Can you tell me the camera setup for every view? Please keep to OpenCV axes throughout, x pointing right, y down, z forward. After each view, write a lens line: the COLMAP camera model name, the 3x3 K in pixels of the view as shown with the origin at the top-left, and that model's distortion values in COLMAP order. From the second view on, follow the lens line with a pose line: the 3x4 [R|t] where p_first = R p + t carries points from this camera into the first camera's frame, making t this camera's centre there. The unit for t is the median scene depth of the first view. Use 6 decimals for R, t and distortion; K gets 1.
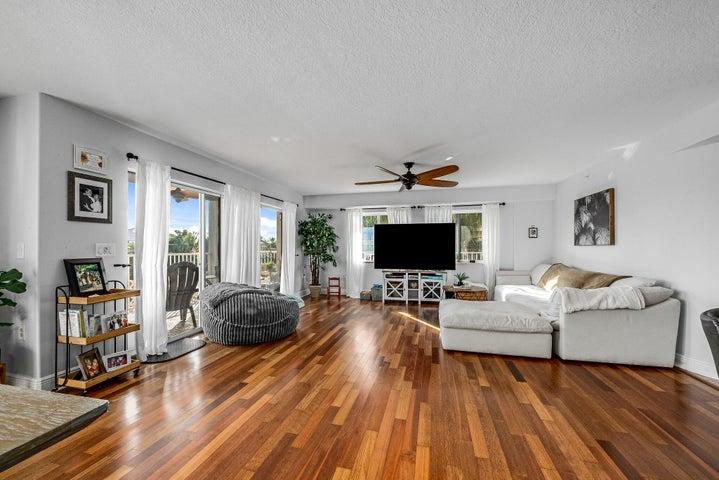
lens RADIAL K [[295.0, 0, 365.1], [0, 295.0, 246.7], [0, 0, 1]] dist [-0.001428, -0.000453]
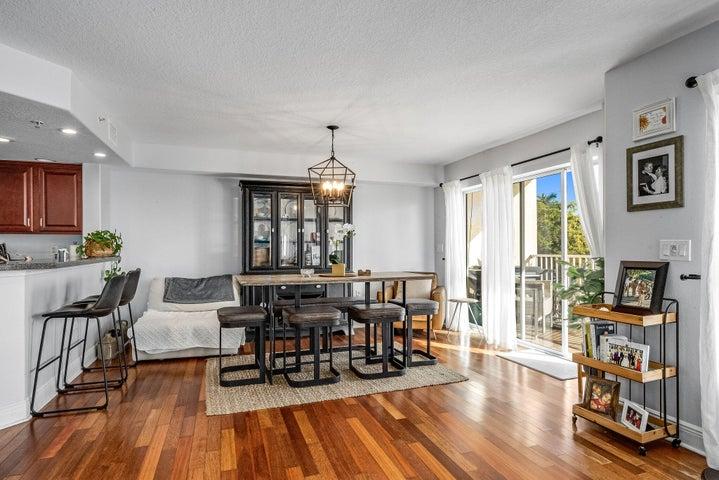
lens RADIAL K [[403.0, 0, 355.7], [0, 403.0, 246.8], [0, 0, 1]] dist [0.007751, 0.000427]
pose [[-0.847117, 0.003469, -0.531395, 0.119257], [0.004955, 0.999987, -0.001371, 0.001671], [0.531384, -0.003795, -0.847123, 0.993042]]
